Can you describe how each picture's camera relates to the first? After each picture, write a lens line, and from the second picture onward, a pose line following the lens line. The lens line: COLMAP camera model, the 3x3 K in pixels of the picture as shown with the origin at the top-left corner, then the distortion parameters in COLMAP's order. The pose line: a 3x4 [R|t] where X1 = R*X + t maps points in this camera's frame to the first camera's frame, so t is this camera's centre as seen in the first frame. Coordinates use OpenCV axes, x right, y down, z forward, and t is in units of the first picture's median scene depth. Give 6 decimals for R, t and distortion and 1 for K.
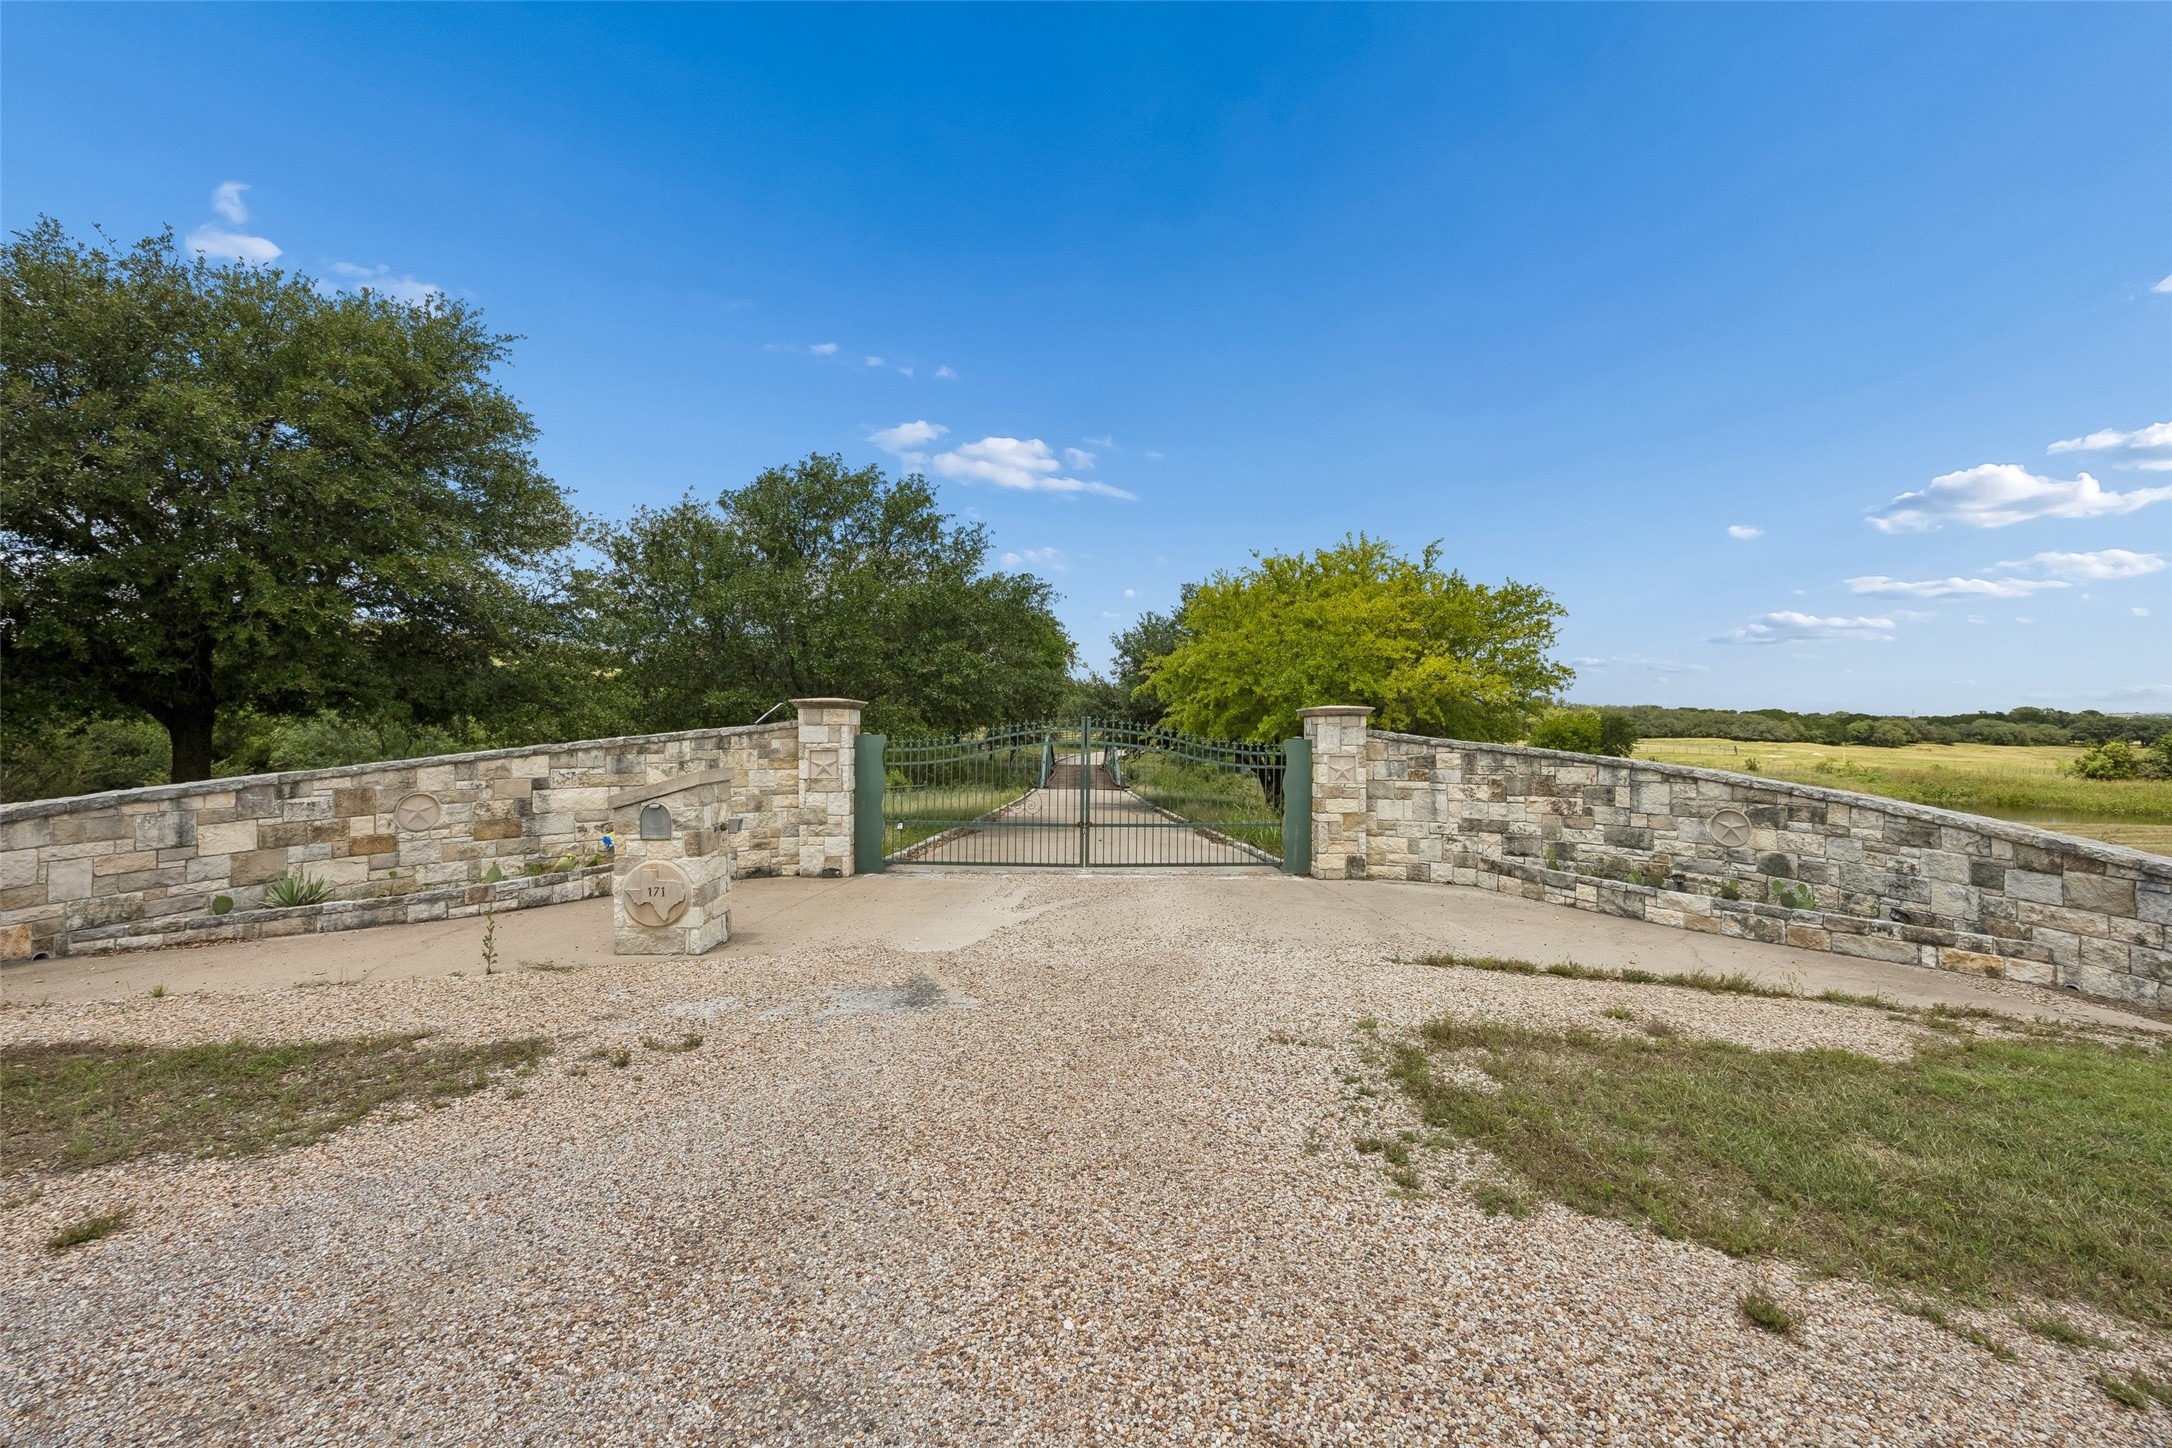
lens RADIAL K [[972.7, 0, 1093.9], [0, 972.7, 724.7], [0, 0, 1]] dist [0.001624, -0.001041]
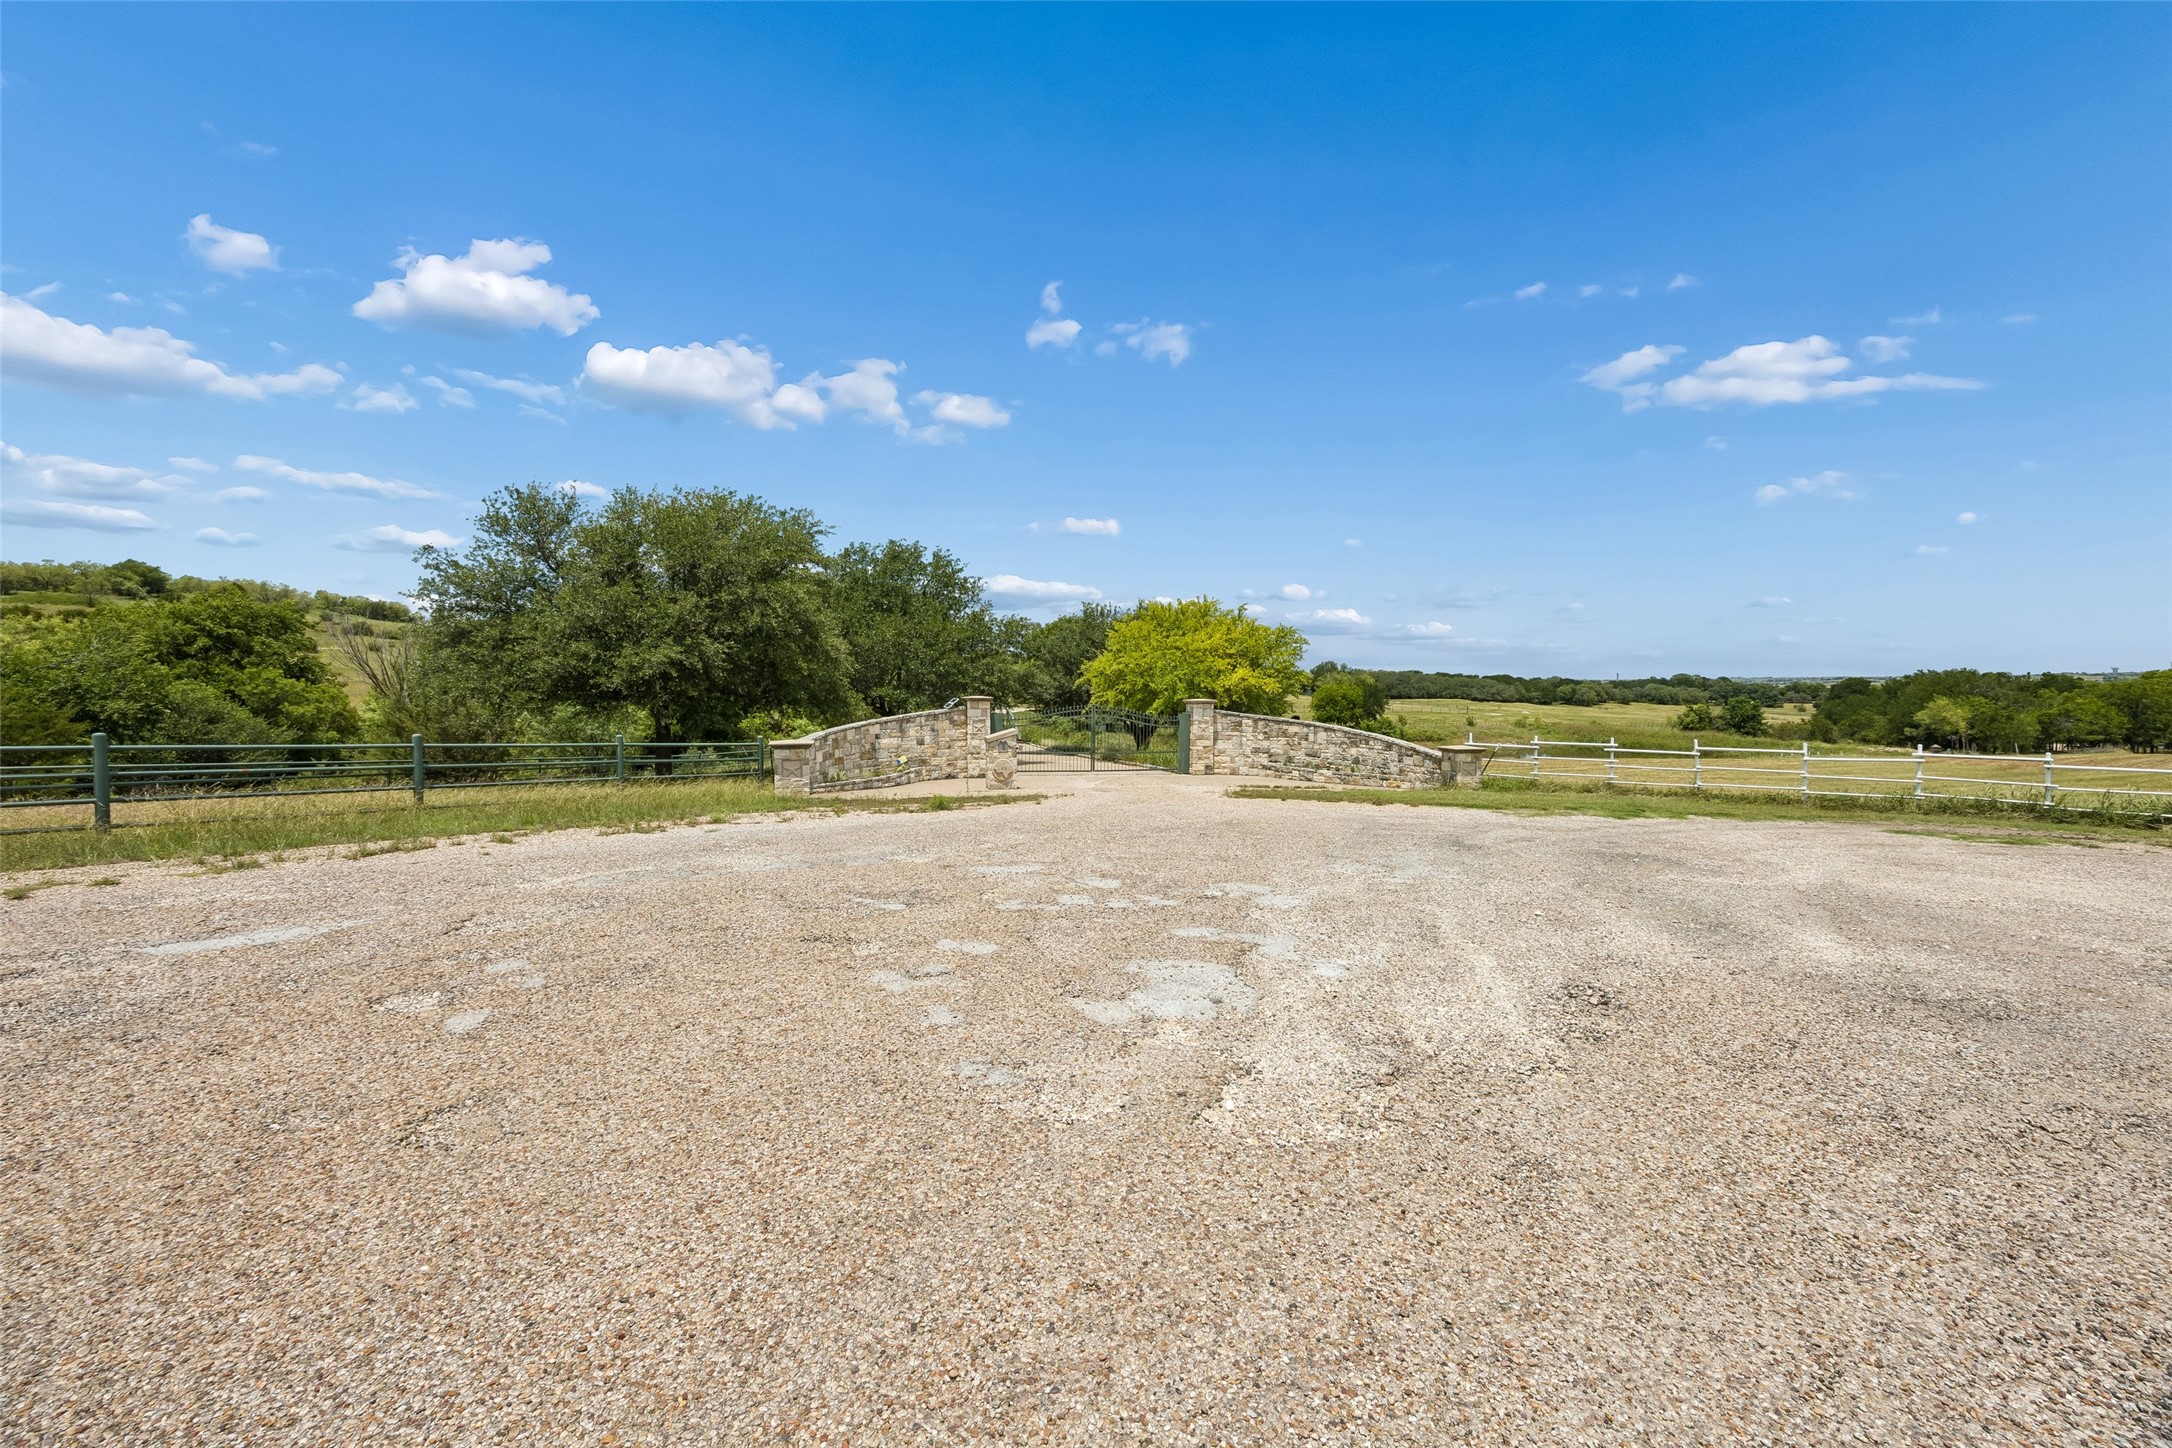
lens RADIAL K [[972.7, 0, 1082.2], [0, 972.7, 727.7], [0, 0, 1]] dist [0.001624, -0.001041]
pose [[0.982485, -0.018515, 0.185422, -0.040079], [0.011017, 0.999082, 0.041386, -0.007683], [-0.186018, -0.038619, 0.981787, -0.094926]]
